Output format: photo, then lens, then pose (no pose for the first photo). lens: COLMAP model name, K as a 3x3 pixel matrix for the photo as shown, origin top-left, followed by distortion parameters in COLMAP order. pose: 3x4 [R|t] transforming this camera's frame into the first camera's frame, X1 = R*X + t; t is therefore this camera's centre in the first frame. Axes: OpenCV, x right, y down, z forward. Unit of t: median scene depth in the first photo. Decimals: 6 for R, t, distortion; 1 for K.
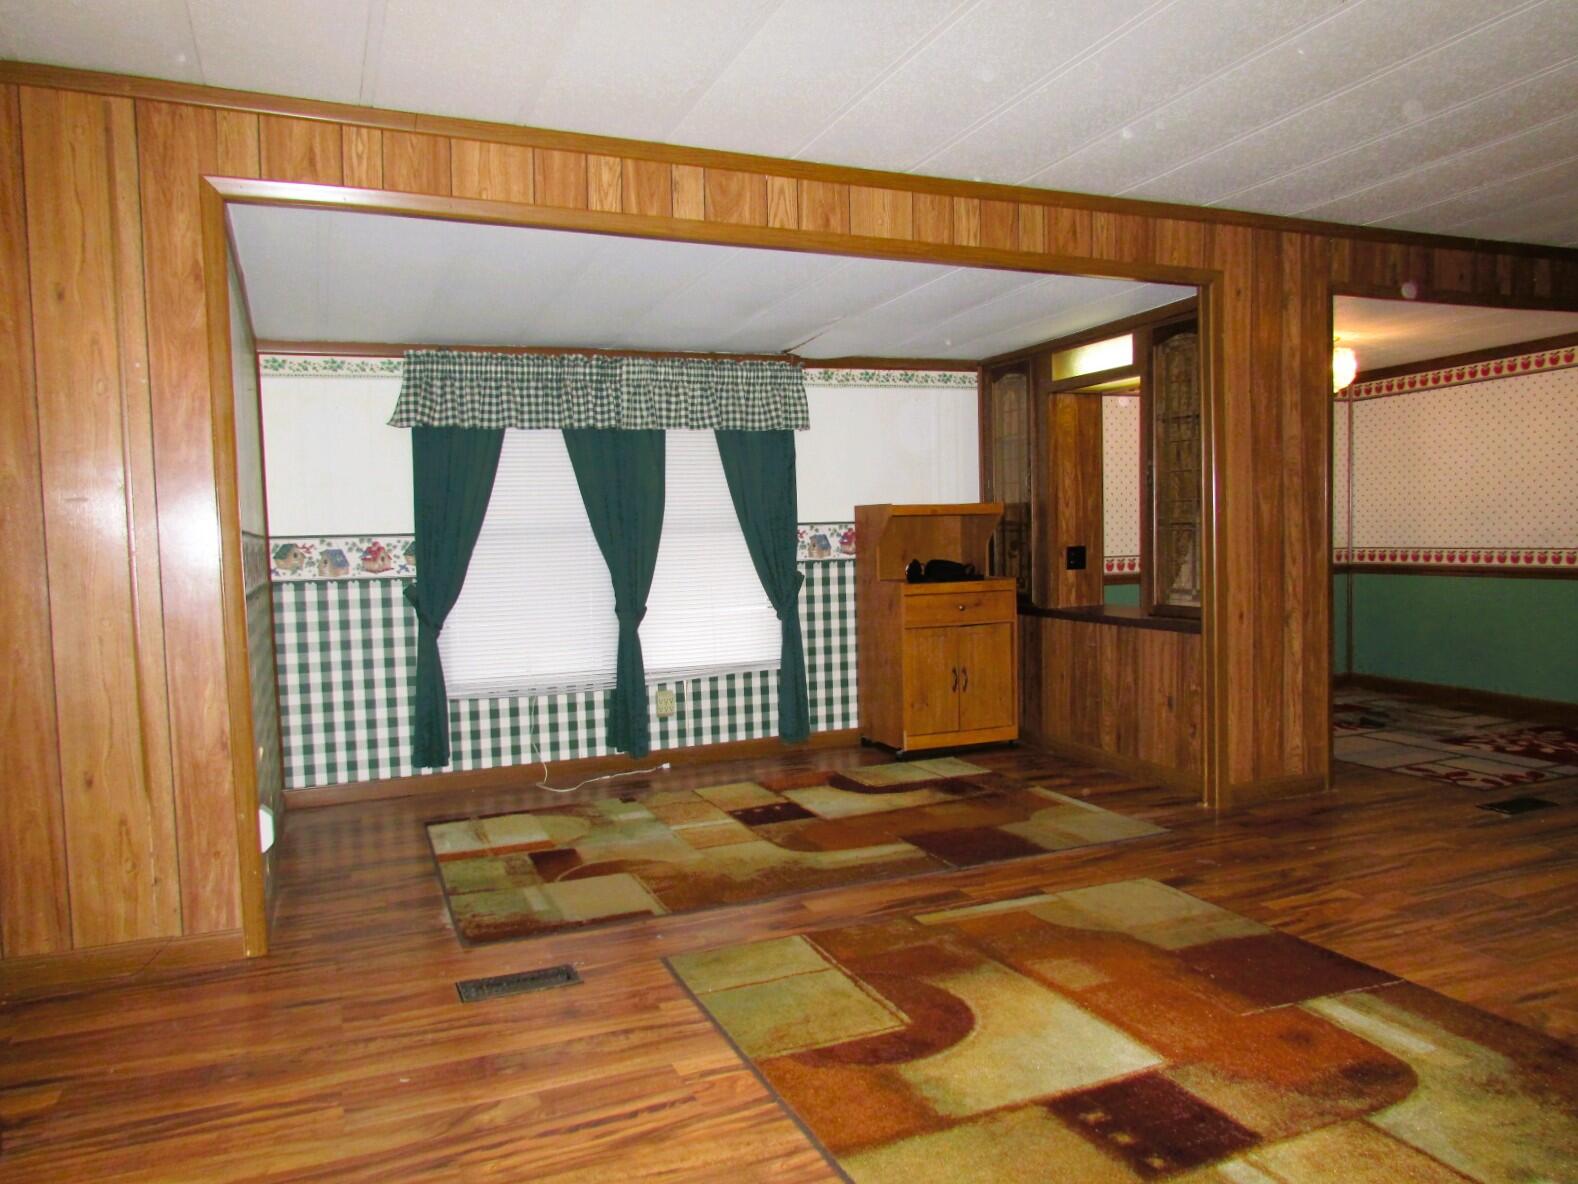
lens RADIAL K [[1136.6, 0, 789.0], [0, 1136.6, 592.0], [0, 0, 1]] dist [-0.035262, 0.004009]
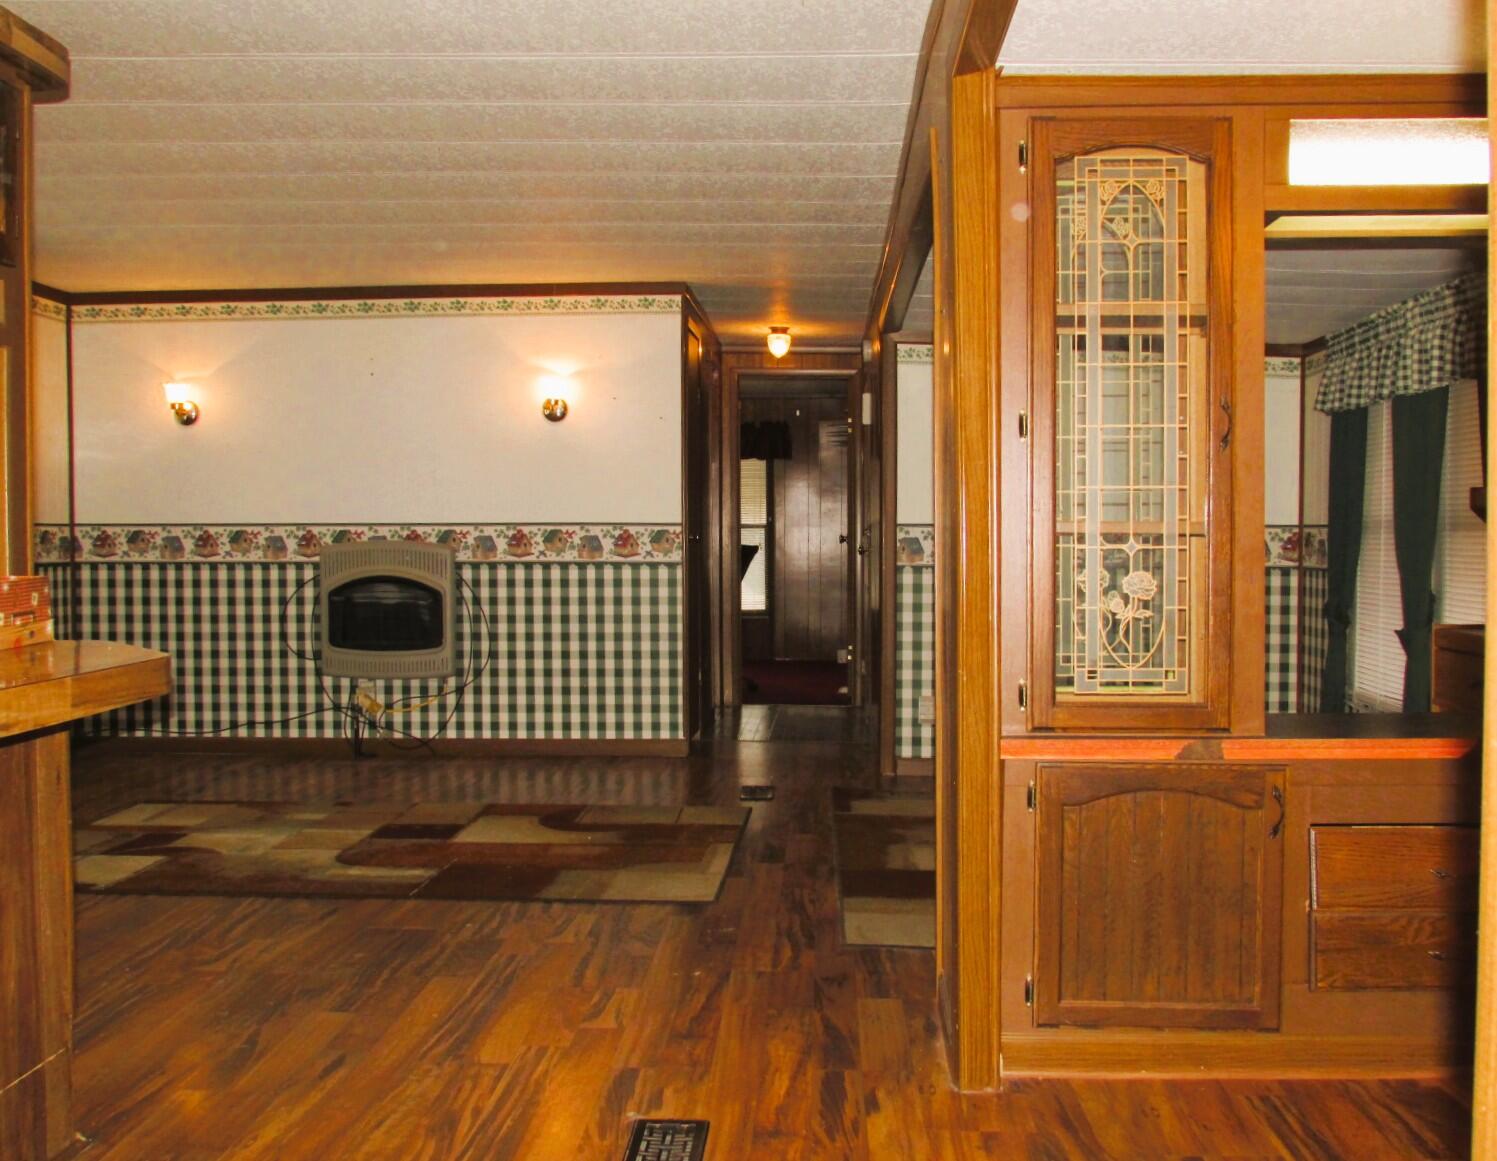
lens RADIAL K [[1505.8, 0, 748.5], [0, 1505.8, 580.5], [0, 0, 1]] dist [-0.002265, -0.217645]
pose [[-0.435341, 0.053738, -0.898660, 1.054218], [-0.034630, 0.996478, 0.076364, -0.086765], [0.899599, 0.064365, -0.431947, 1.143929]]
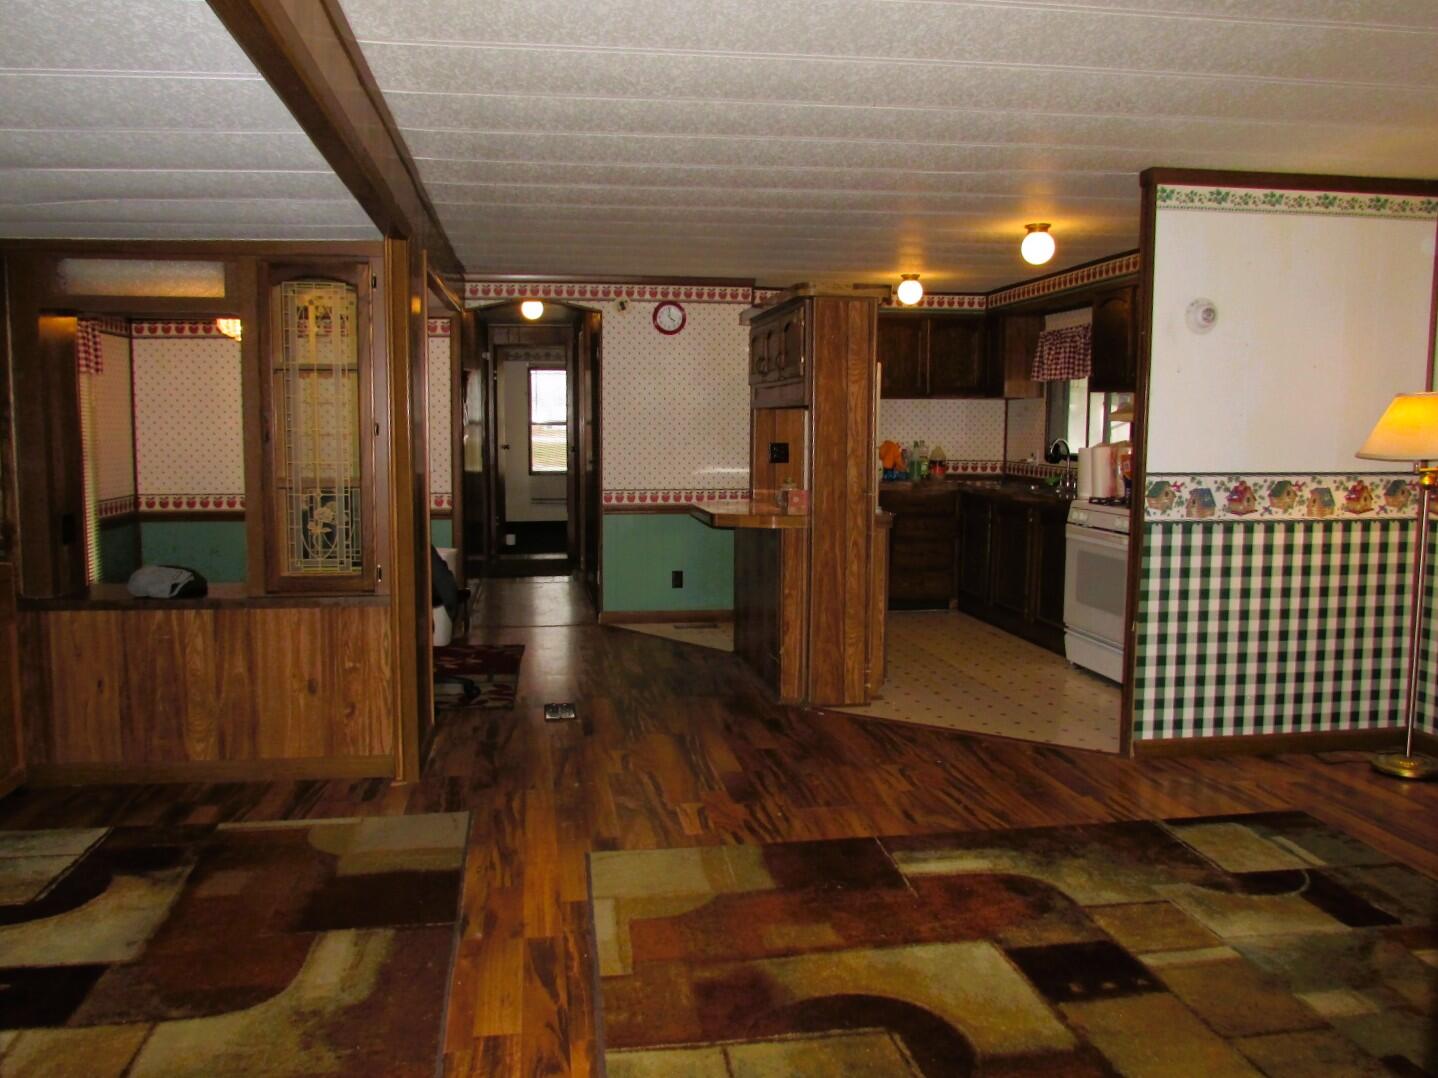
lens RADIAL K [[1133.3, 0, 719.0], [0, 1133.3, 539.0], [0, 0, 1]] dist [-0.027822, 0.000980]
pose [[0.236157, -0.070169, 0.969178, -0.450349], [0.041355, 0.997211, 0.062121, -0.062006], [-0.970834, 0.025410, 0.238401, 0.467557]]
